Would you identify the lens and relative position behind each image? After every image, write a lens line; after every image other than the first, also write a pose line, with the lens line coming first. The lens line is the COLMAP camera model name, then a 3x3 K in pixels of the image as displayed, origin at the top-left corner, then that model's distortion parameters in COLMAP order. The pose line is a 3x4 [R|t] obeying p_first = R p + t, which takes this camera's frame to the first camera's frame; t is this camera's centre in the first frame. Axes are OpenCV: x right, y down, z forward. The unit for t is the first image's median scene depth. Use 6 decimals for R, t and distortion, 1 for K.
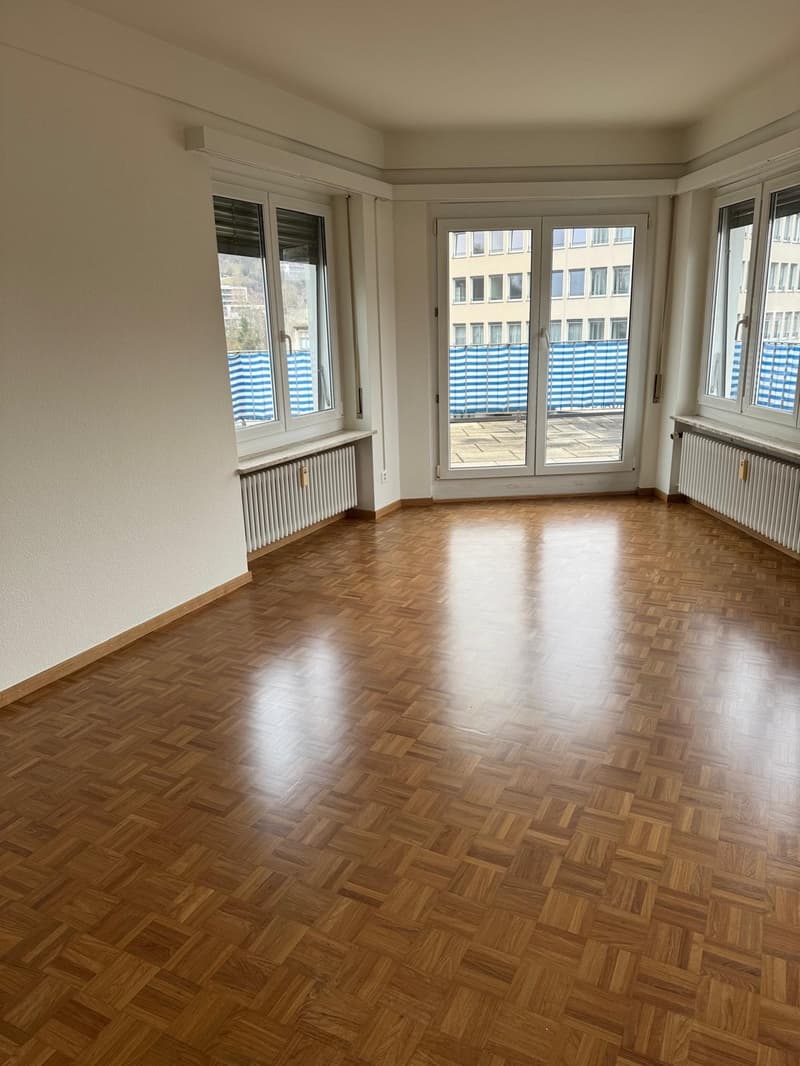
lens RADIAL K [[736.7, 0, 400.0], [0, 736.7, 533.0], [0, 0, 1]] dist [0.067700, -0.103602]
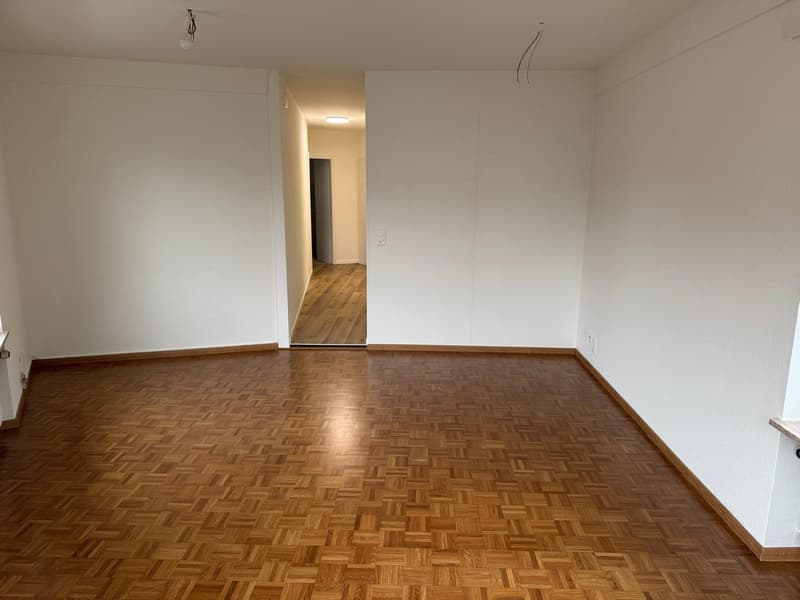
lens RADIAL K [[552.9, 0, 400.0], [0, 552.9, 300.0], [0, 0, 1]] dist [0.067700, -0.103602]
pose [[-0.907219, 0.107117, -0.406793, 0.268969], [-0.097786, 0.886844, 0.451604, -0.309342], [0.409136, 0.449482, -0.794087, 0.911347]]
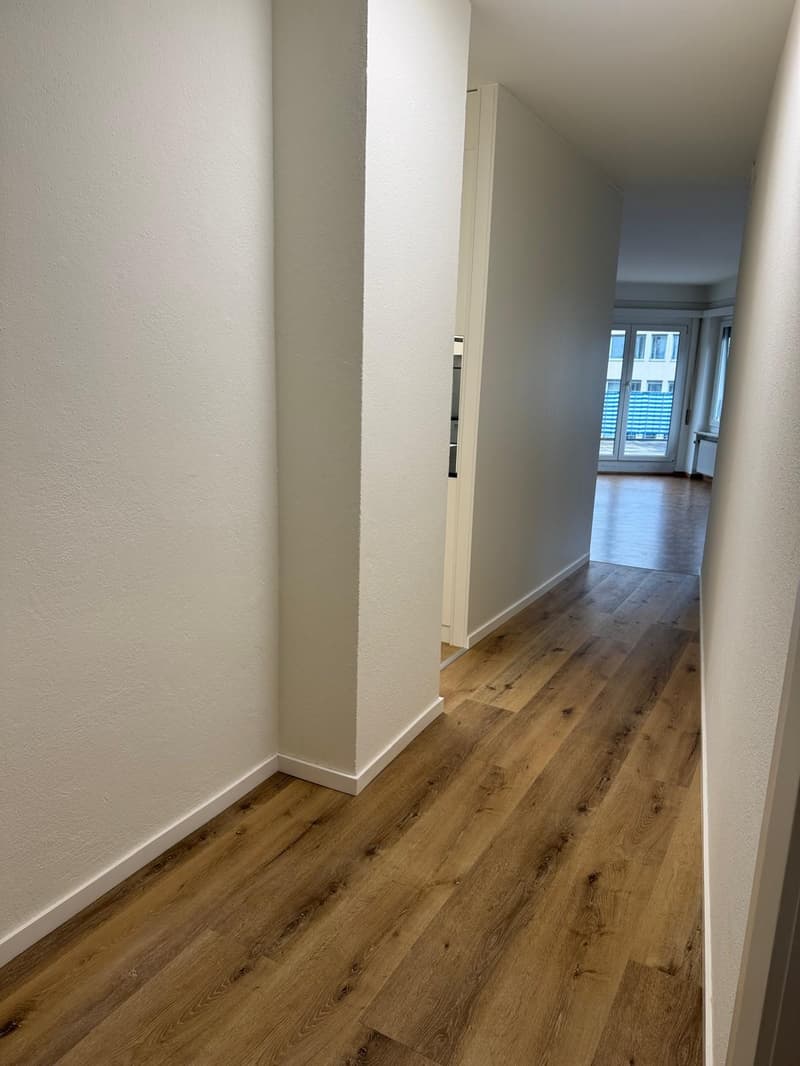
lens RADIAL K [[736.7, 0, 400.0], [0, 736.7, 533.0], [0, 0, 1]] dist [0.067700, -0.103602]
pose [[0.997319, 0.065876, -0.031877, -0.303413], [-0.067690, 0.995923, -0.059635, 0.262907], [0.027819, 0.061633, 0.997711, -0.886409]]
